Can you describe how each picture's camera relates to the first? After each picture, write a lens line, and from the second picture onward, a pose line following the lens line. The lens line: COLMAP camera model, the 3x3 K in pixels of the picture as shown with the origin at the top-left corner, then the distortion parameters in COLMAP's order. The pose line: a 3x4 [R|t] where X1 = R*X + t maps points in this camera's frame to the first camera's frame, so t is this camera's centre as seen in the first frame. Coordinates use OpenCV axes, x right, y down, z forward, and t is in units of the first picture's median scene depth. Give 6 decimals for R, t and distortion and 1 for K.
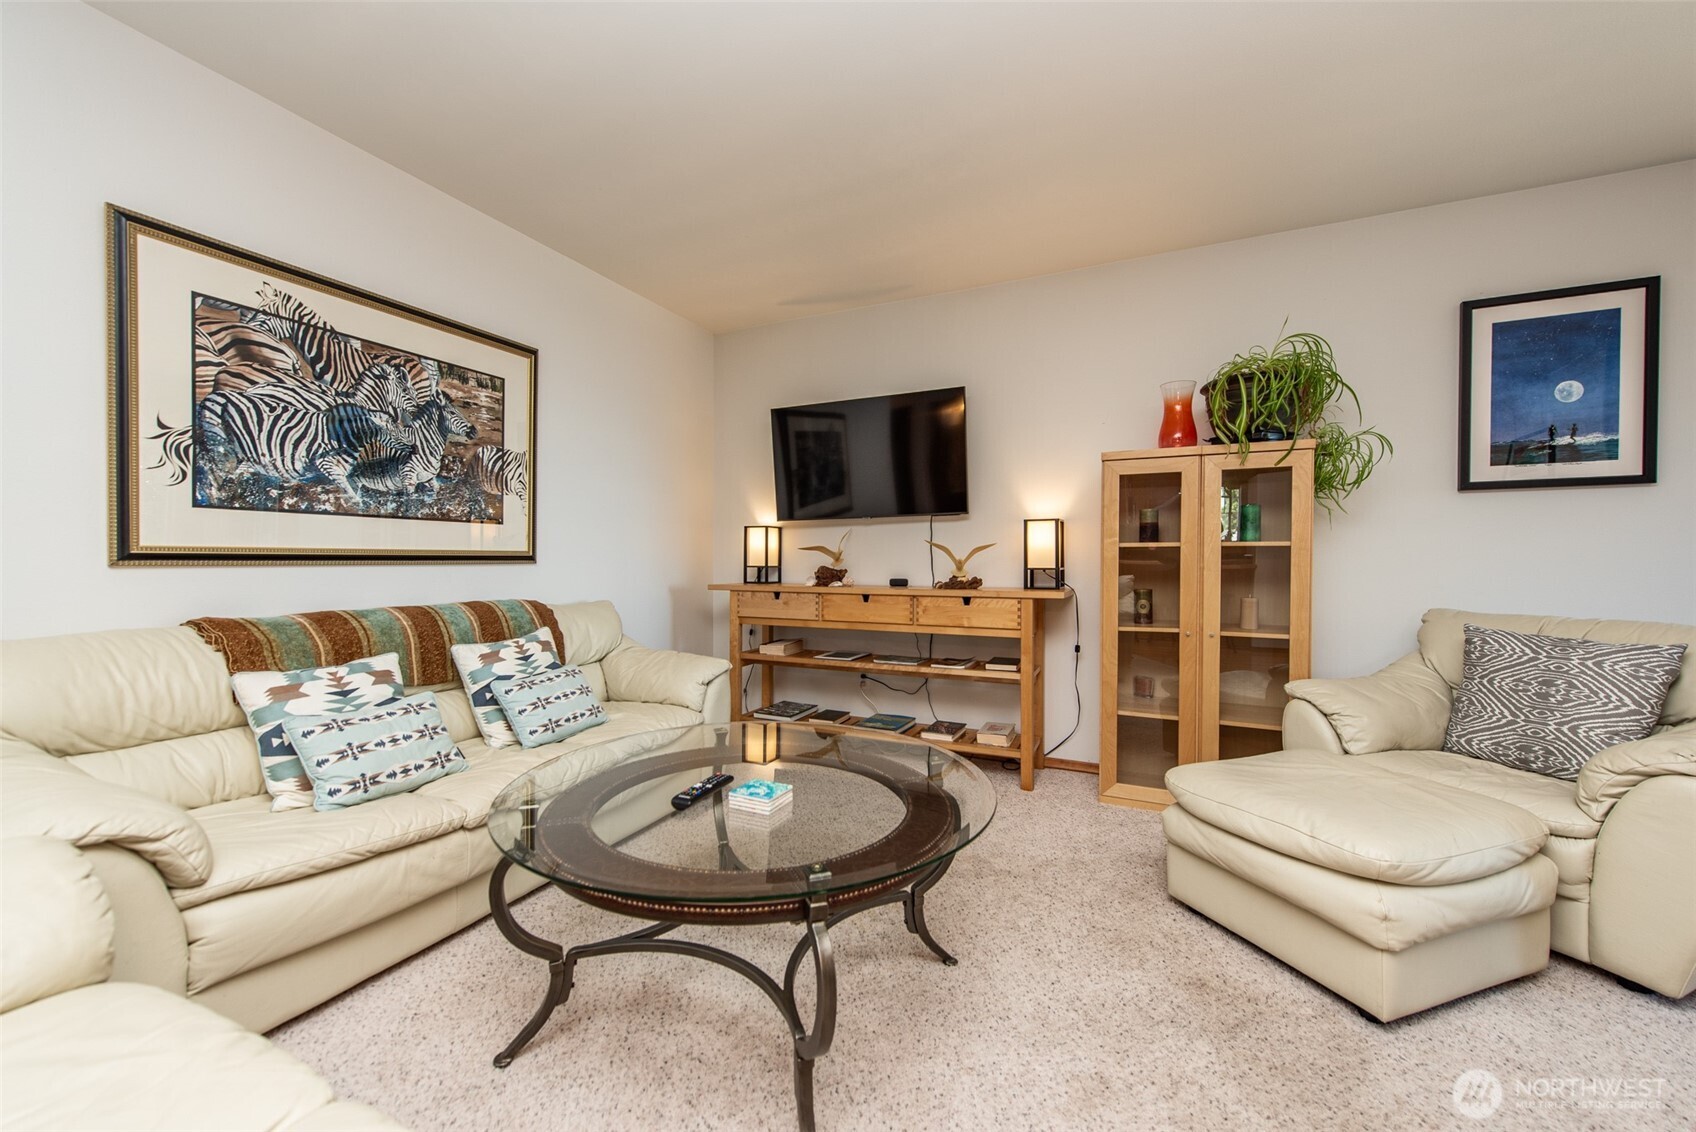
lens RADIAL K [[665.1, 0, 851.8], [0, 665.1, 569.5], [0, 0, 1]] dist [0.010358, -0.001676]
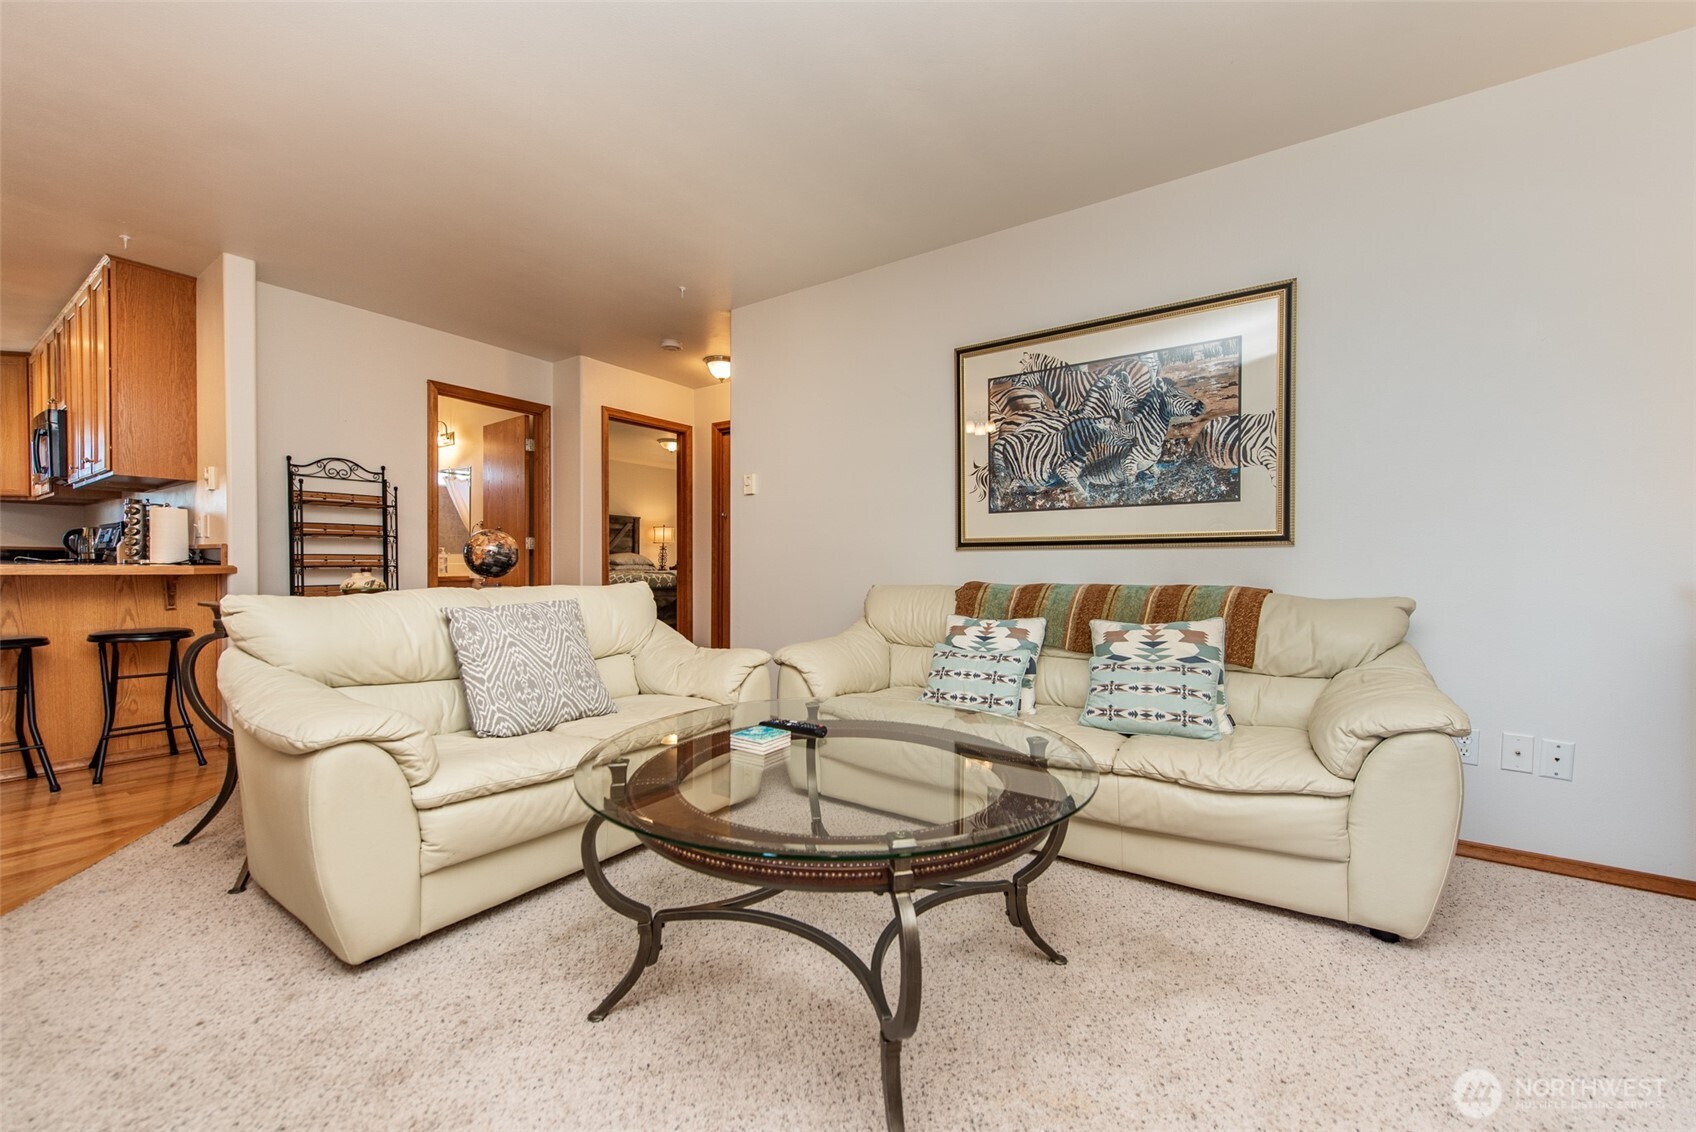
lens RADIAL K [[665.1, 0, 849.1], [0, 665.1, 573.6], [0, 0, 1]] dist [0.010358, -0.001676]
pose [[-0.166704, 0.008092, -0.985974, 0.539608], [-0.013643, 0.999852, 0.010513, 0.032393], [0.985913, 0.015204, -0.166568, 0.786325]]
